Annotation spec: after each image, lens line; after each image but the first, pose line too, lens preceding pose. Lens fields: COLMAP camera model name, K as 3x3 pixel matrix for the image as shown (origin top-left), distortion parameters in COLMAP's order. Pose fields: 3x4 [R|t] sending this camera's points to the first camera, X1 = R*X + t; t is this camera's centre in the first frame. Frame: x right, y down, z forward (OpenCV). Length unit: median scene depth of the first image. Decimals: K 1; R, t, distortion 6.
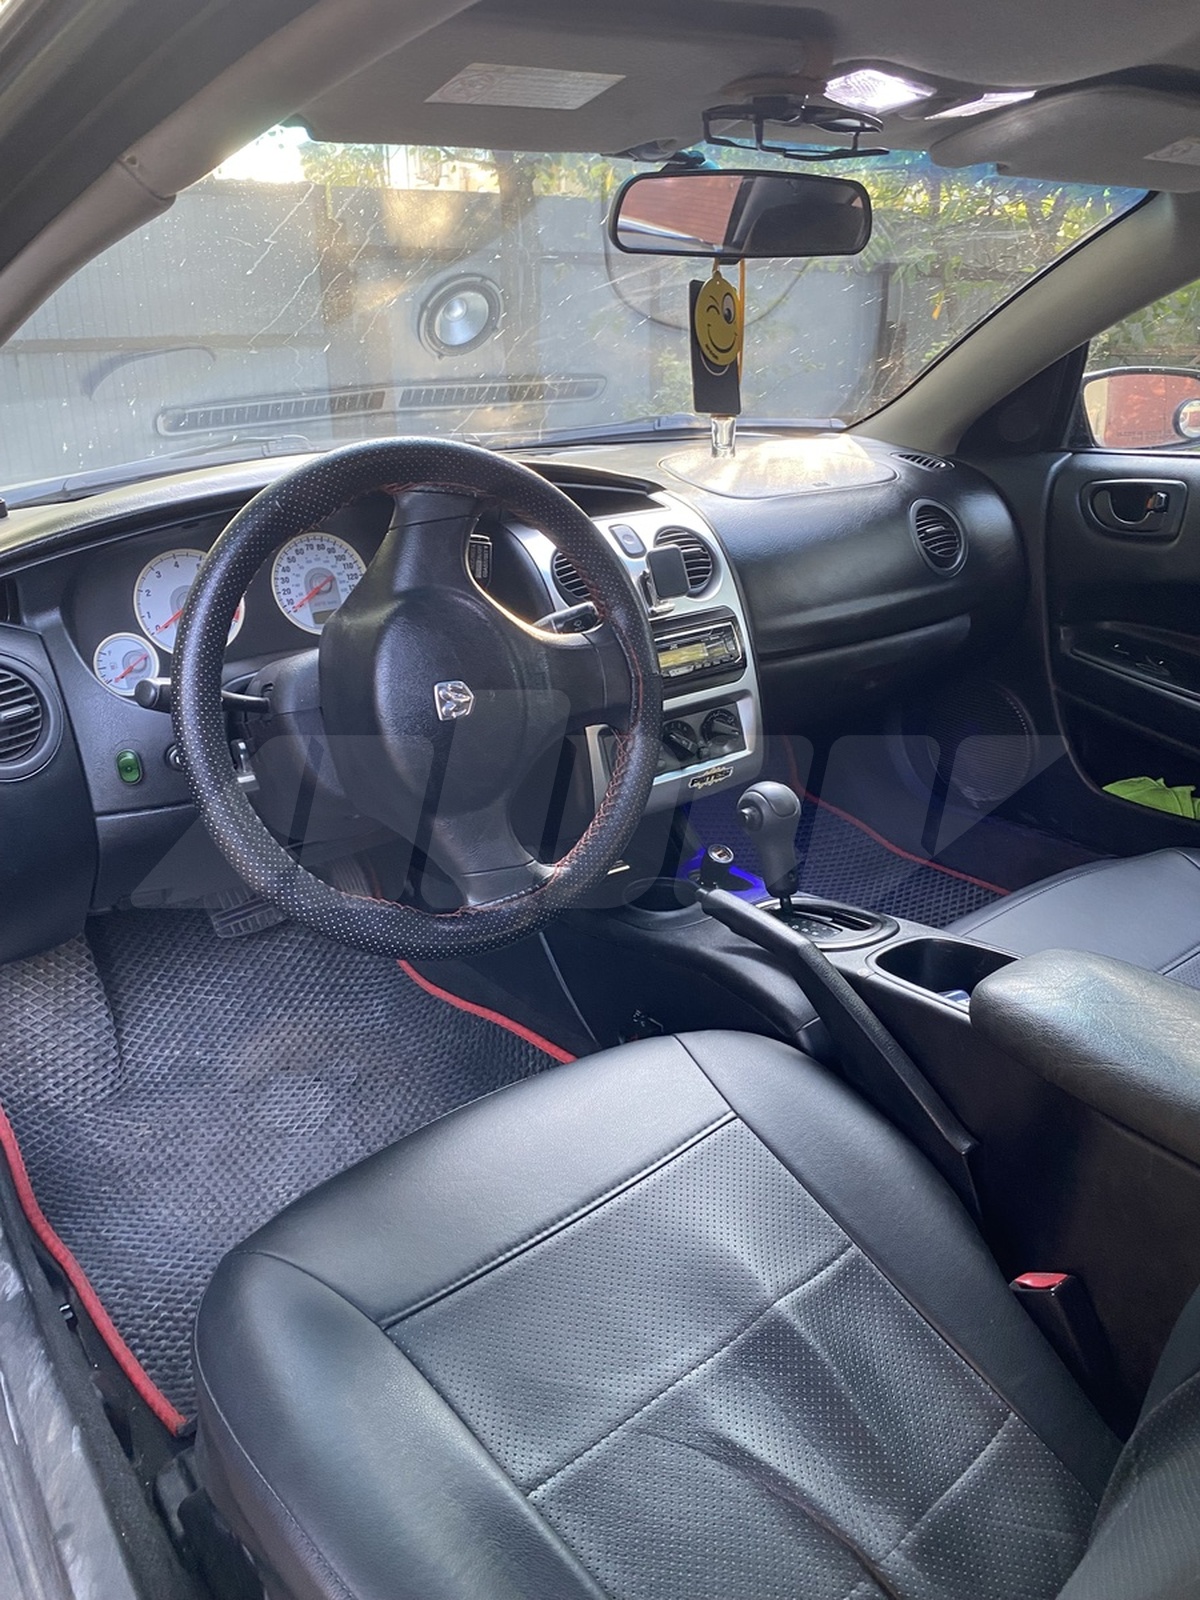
lens RADIAL K [[1239.3, 0, 600.0], [0, 1239.3, 800.0], [0, 0, 1]] dist [-0.005672, 0.000170]
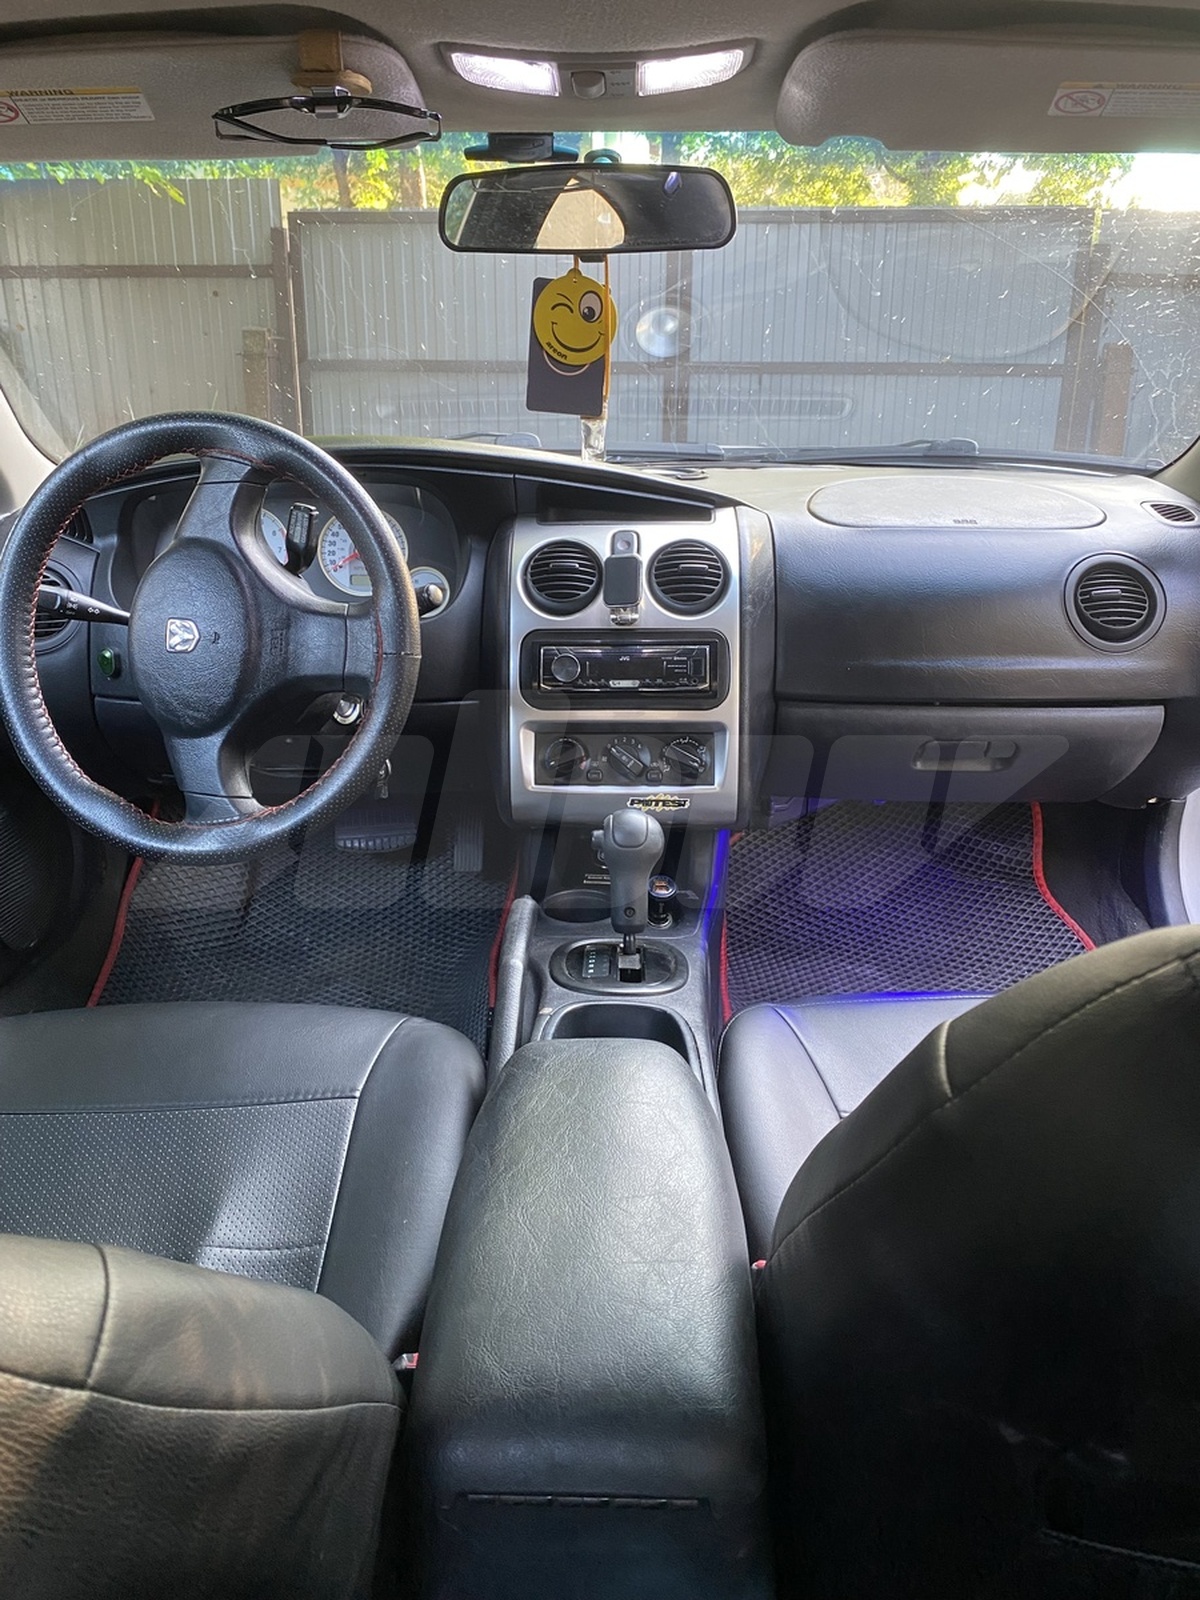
lens RADIAL K [[1239.3, 0, 600.0], [0, 1239.3, 800.0], [0, 0, 1]] dist [-0.005672, 0.000170]
pose [[0.788655, 0.228007, -0.570996, 0.738233], [-0.240594, 0.969085, 0.054663, -0.077308], [0.565808, 0.094268, 0.819131, 0.245225]]
